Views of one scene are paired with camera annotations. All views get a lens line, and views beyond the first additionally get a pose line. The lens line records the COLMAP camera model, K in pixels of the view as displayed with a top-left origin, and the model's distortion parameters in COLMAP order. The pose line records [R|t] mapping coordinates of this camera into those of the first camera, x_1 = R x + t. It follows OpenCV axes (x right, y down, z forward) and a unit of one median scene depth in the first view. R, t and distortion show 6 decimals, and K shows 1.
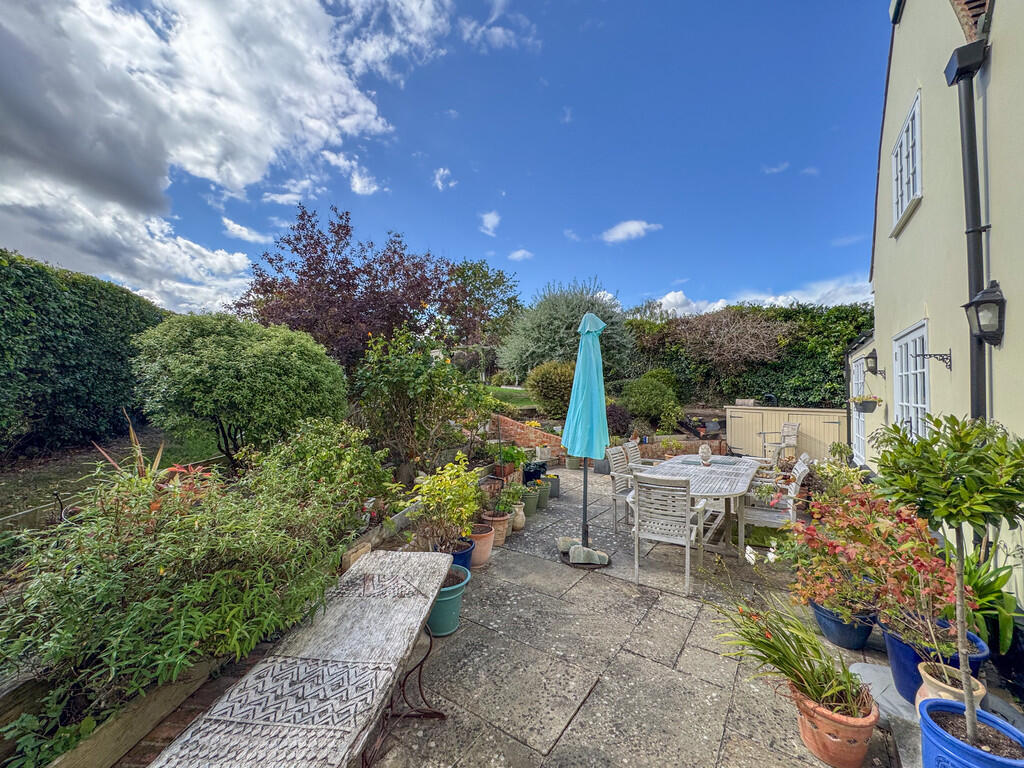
lens RADIAL K [[410.7, 0, 511.1], [0, 410.7, 384.9], [0, 0, 1]] dist [-0.001428, -0.000288]
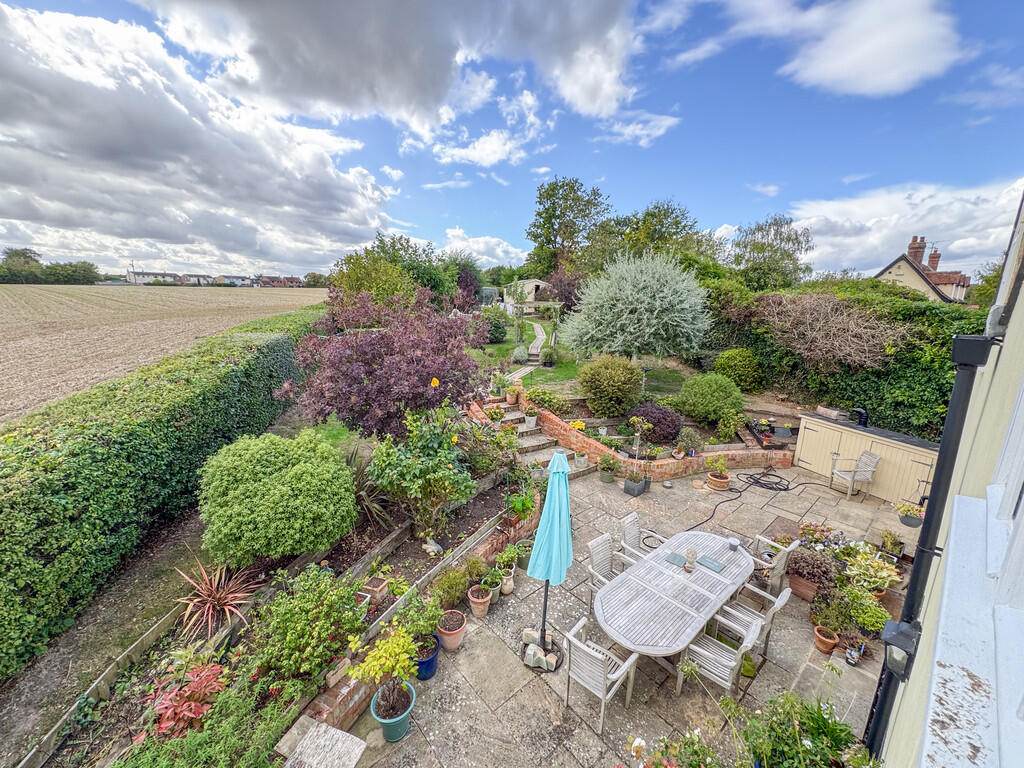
lens RADIAL K [[410.7, 0, 511.2], [0, 410.7, 384.9], [0, 0, 1]] dist [-0.001428, -0.000288]
pose [[0.969719, 0.068653, -0.234374, 0.109817], [-0.011708, 0.971640, 0.236176, -0.210301], [0.243941, -0.226280, 0.943022, 0.012846]]
